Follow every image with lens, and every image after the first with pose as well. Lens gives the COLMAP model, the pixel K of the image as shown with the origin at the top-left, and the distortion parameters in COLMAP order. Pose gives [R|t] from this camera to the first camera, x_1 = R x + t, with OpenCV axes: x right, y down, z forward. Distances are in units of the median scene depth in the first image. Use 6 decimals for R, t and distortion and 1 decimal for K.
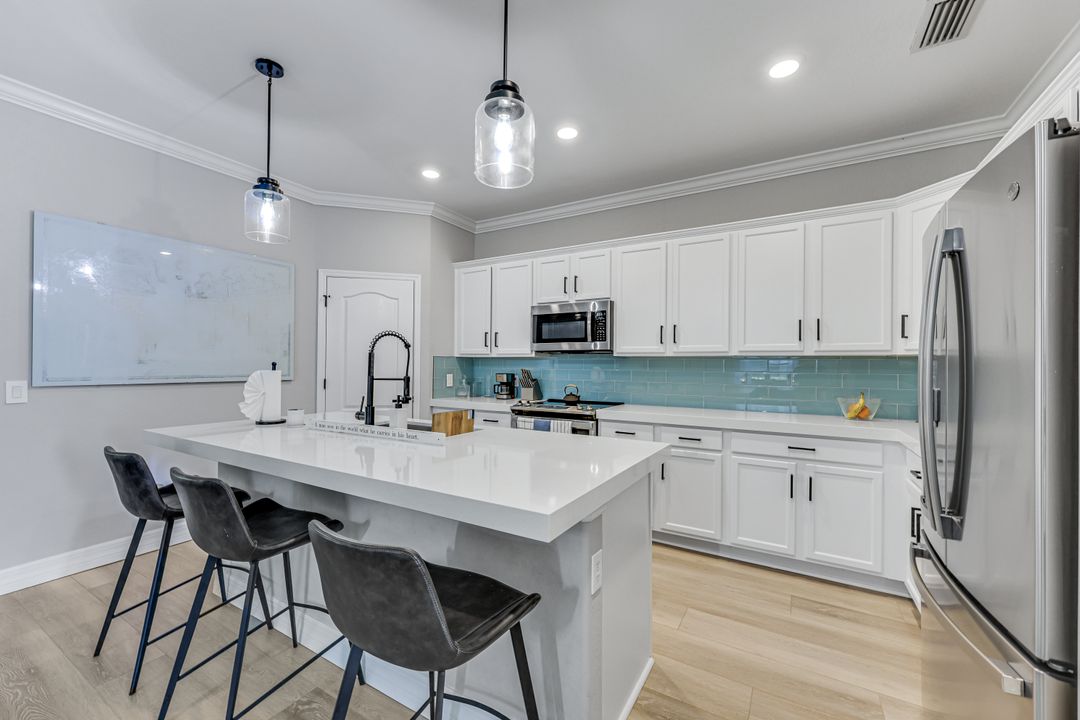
lens RADIAL K [[437.8, 0, 531.6], [0, 437.8, 362.3], [0, 0, 1]] dist [0.002394, -0.000716]
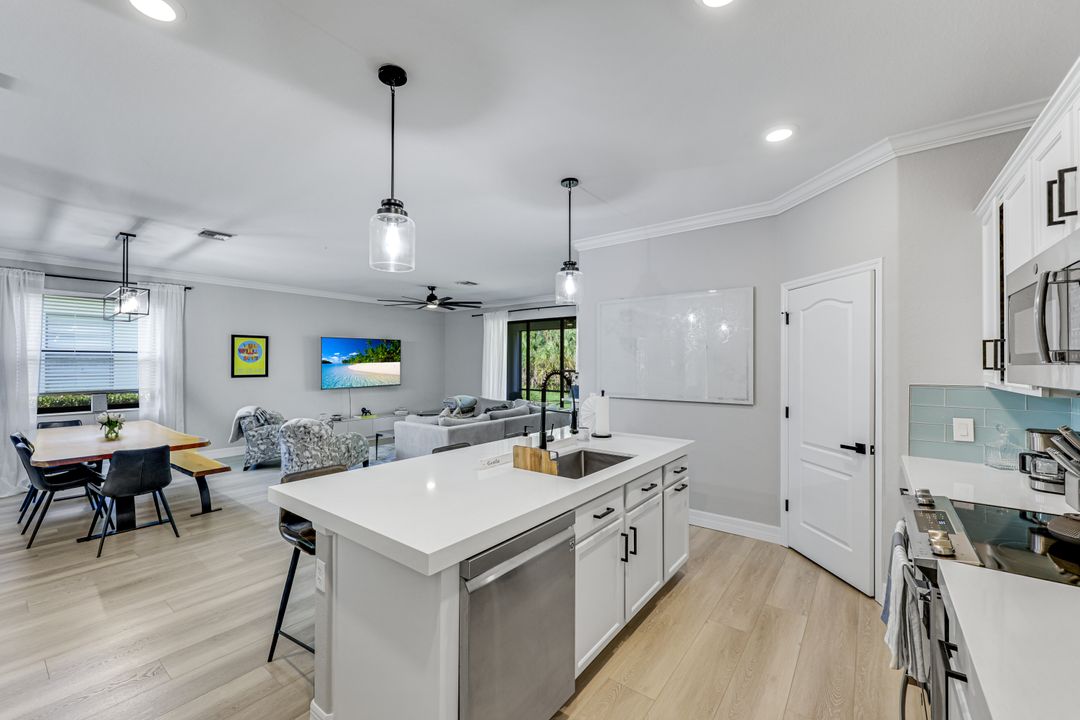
lens RADIAL K [[437.8, 0, 536.4], [0, 437.8, 360.1], [0, 0, 1]] dist [0.002394, -0.000716]
pose [[-0.136028, -0.014849, -0.990594, 0.515129], [0.003467, 0.999874, -0.015464, -0.048787], [0.990699, -0.005538, -0.135959, 0.682551]]
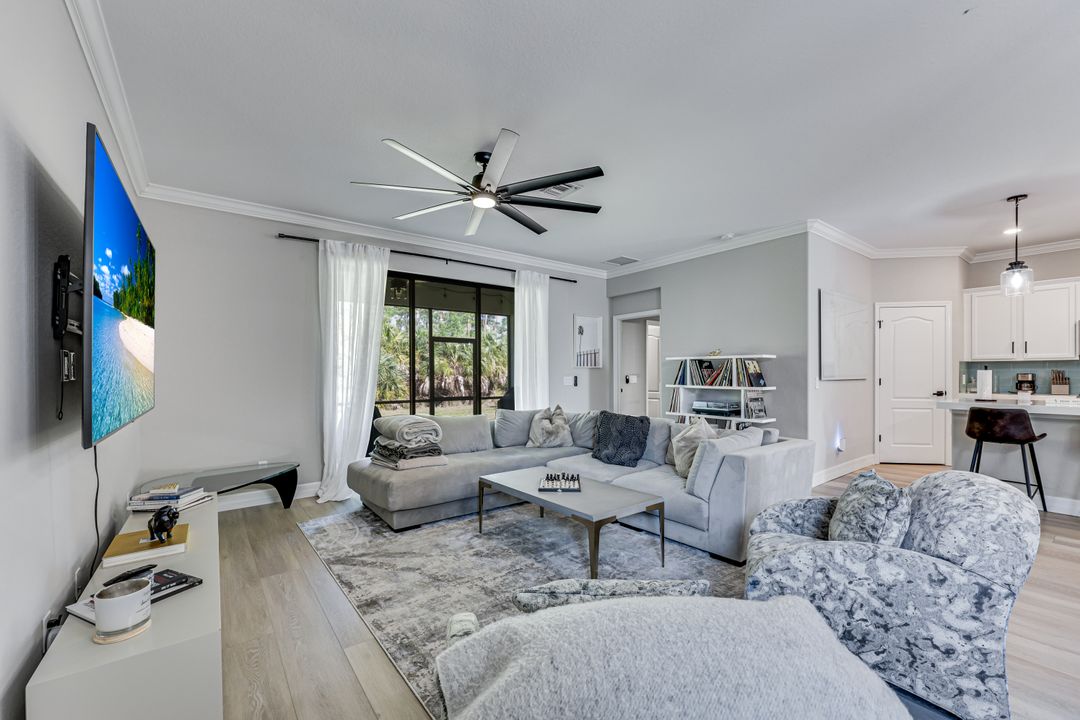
lens RADIAL K [[437.8, 0, 523.7], [0, 437.8, 373.9], [0, 0, 1]] dist [0.002394, -0.000716]
pose [[0.919282, -0.012582, -0.393399, -1.096012], [0.014533, 0.999892, 0.001980, 0.002726], [0.393331, -0.007537, 0.919366, -0.898934]]
